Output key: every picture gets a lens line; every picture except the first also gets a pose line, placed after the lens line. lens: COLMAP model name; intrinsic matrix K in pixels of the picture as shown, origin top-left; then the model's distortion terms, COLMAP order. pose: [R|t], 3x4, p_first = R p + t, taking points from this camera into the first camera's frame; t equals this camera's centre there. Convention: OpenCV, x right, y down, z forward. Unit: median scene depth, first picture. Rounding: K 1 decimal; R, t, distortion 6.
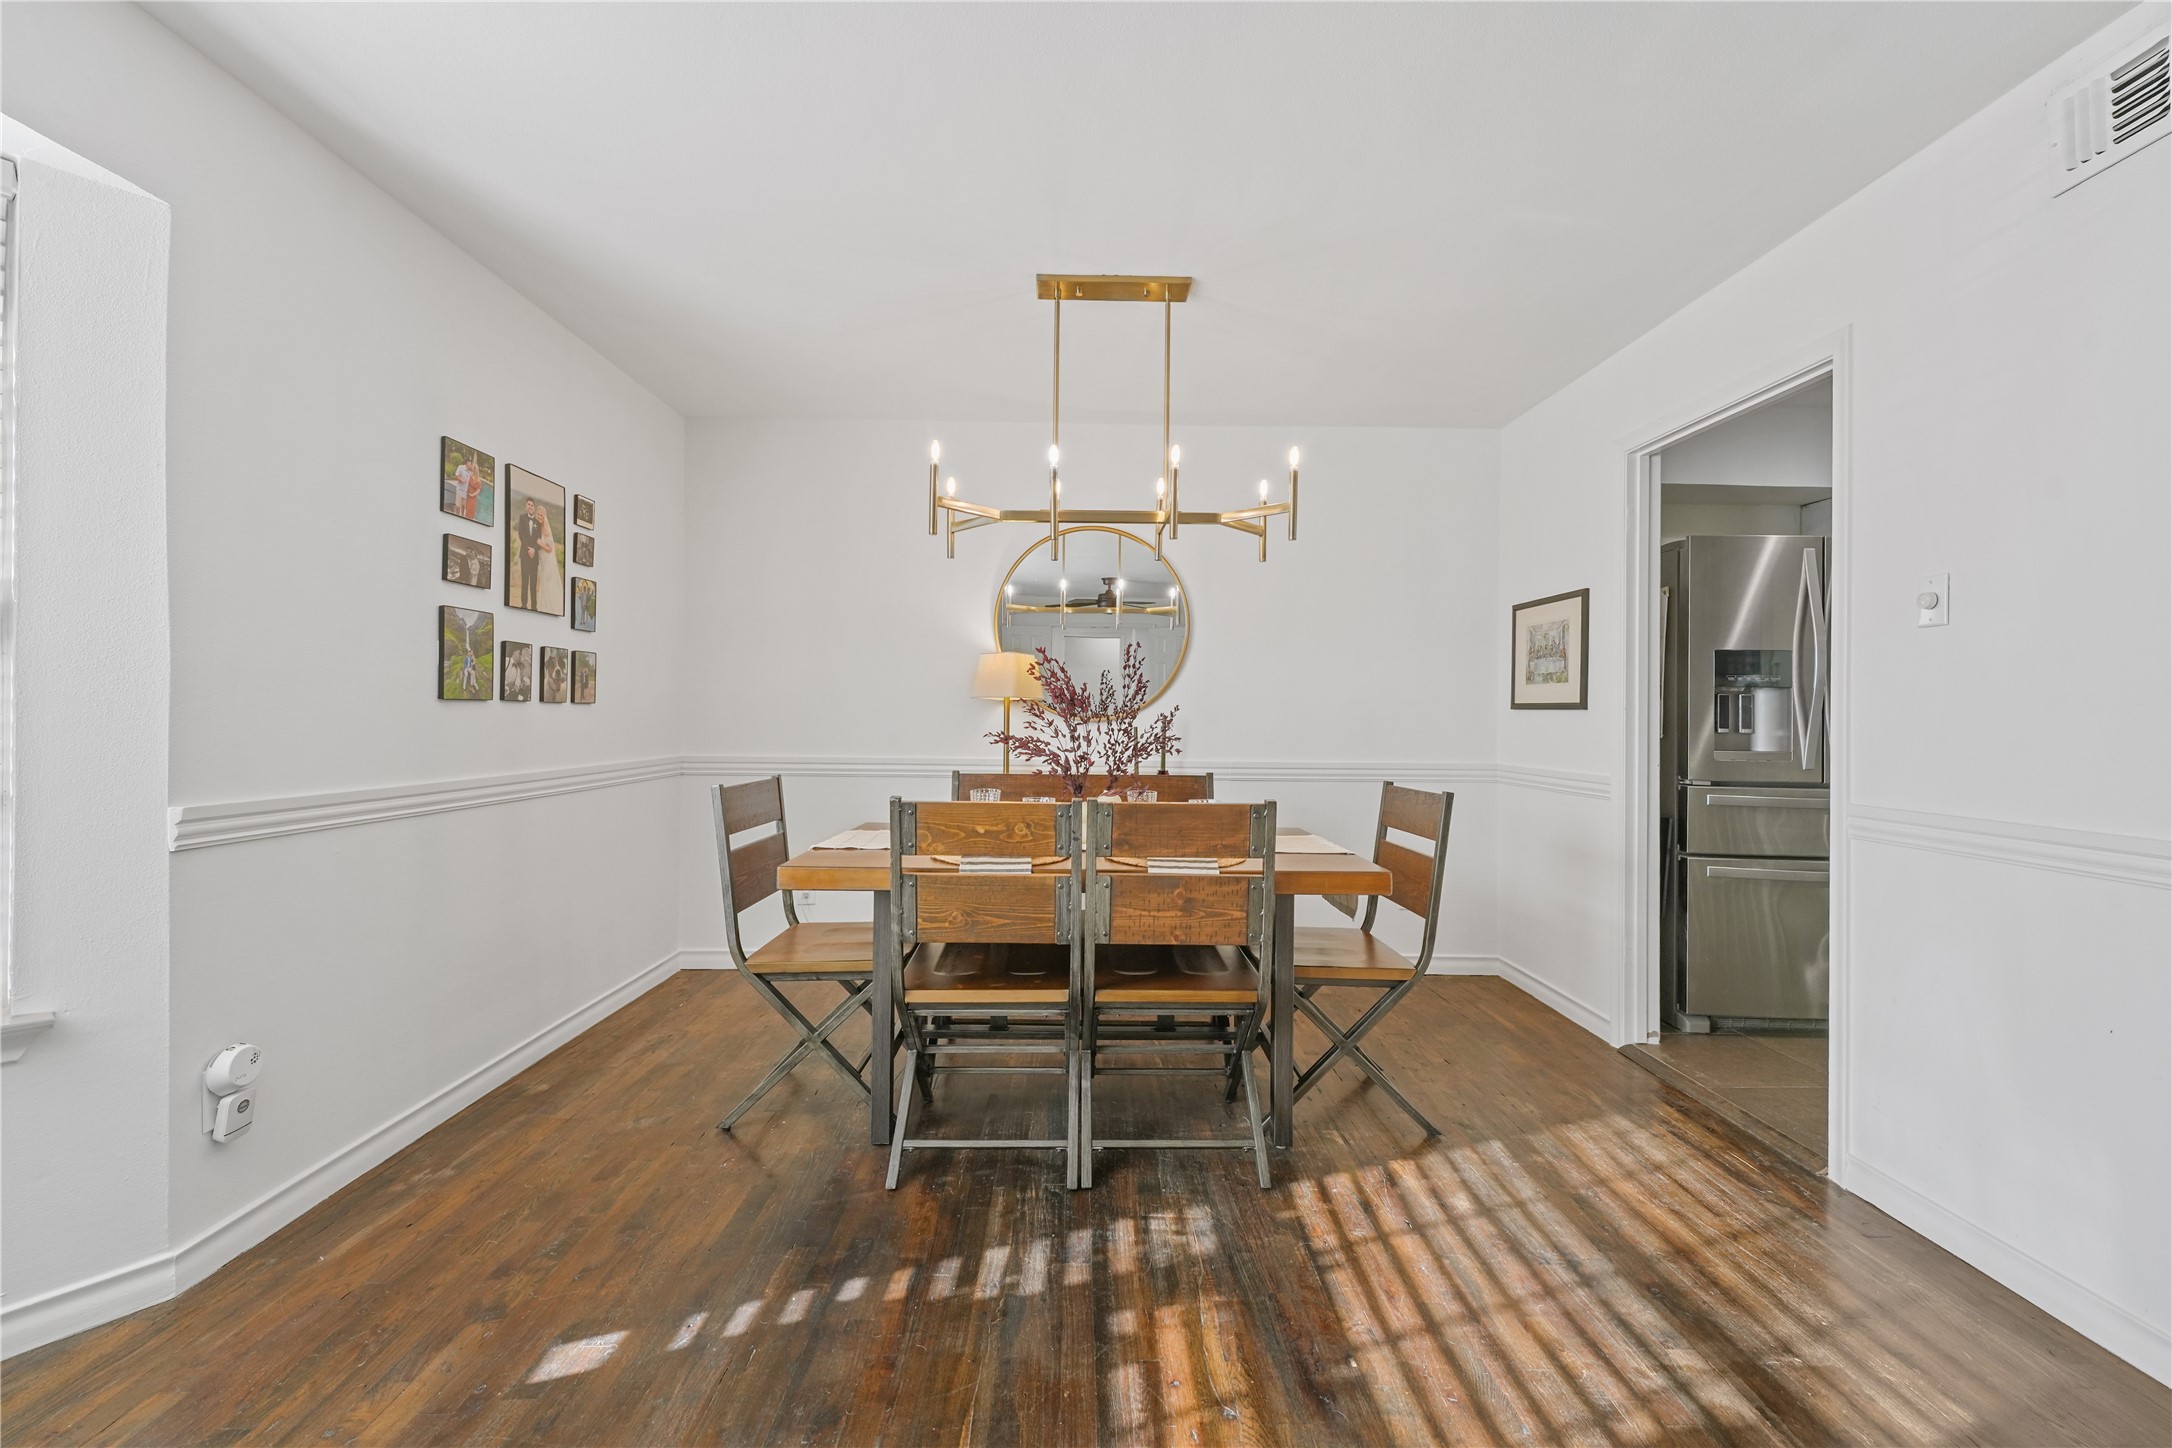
lens RADIAL K [[865.3, 0, 1081.5], [0, 865.3, 716.1], [0, 0, 1]] dist [-0.000117, -0.000062]
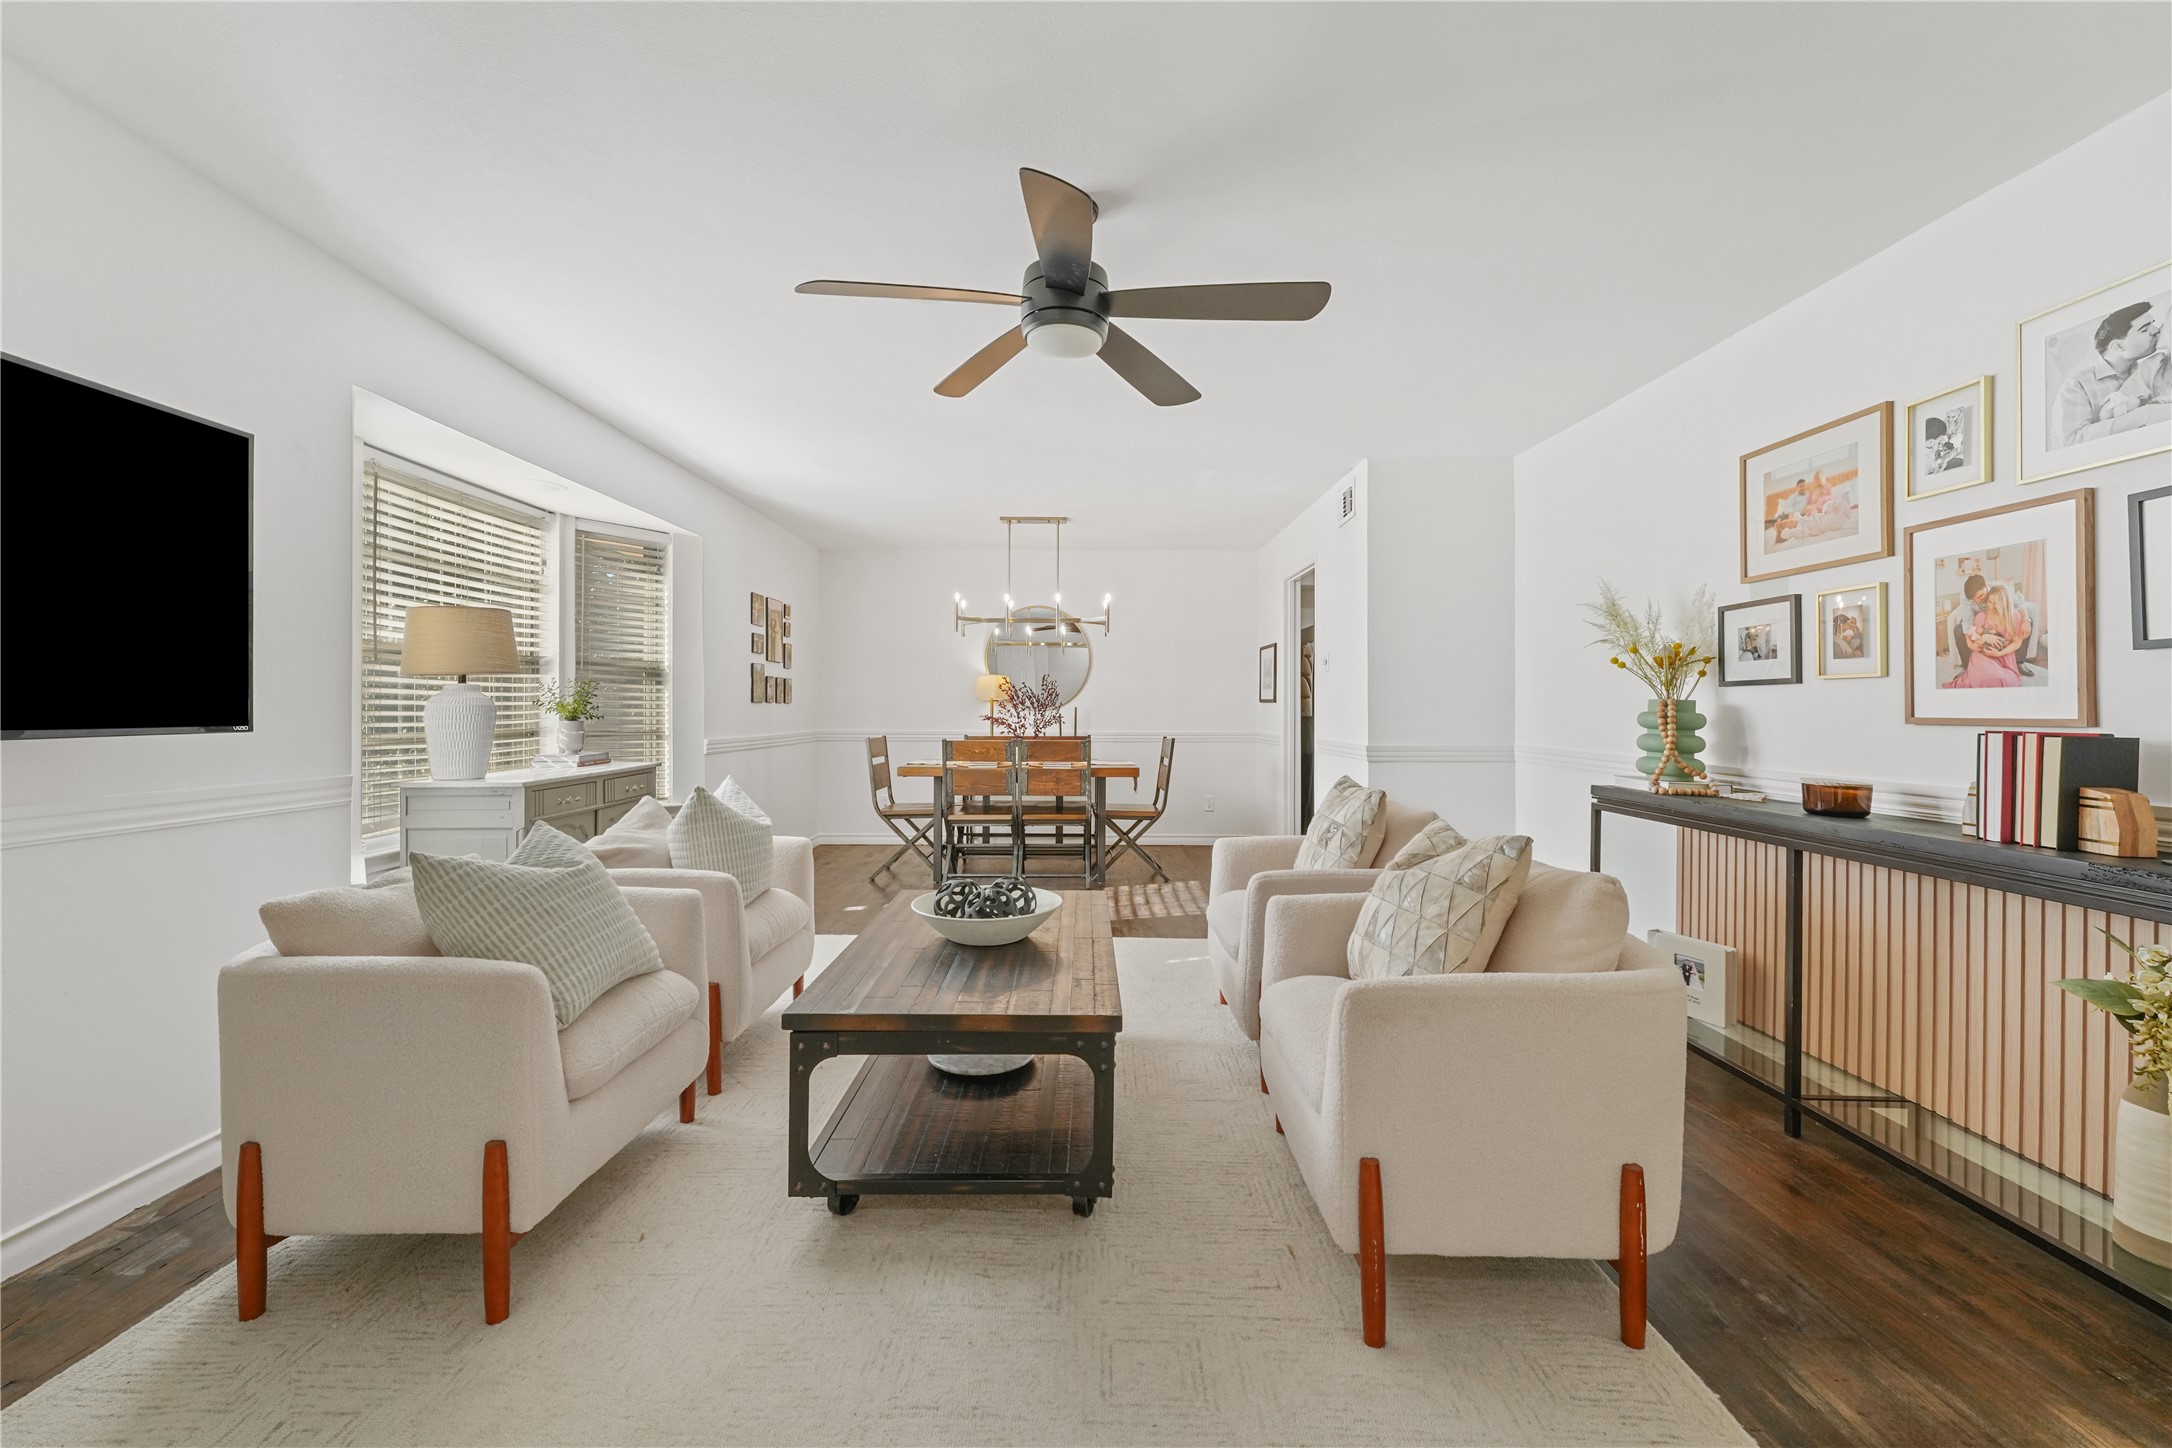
lens RADIAL K [[865.3, 0, 1093.3], [0, 865.3, 715.8], [0, 0, 1]] dist [-0.000117, -0.000062]
pose [[0.999951, -0.008389, 0.005325, 0.185839], [0.008356, 0.999946, 0.006241, 0.010533], [-0.005377, -0.006197, 0.999966, -1.350243]]
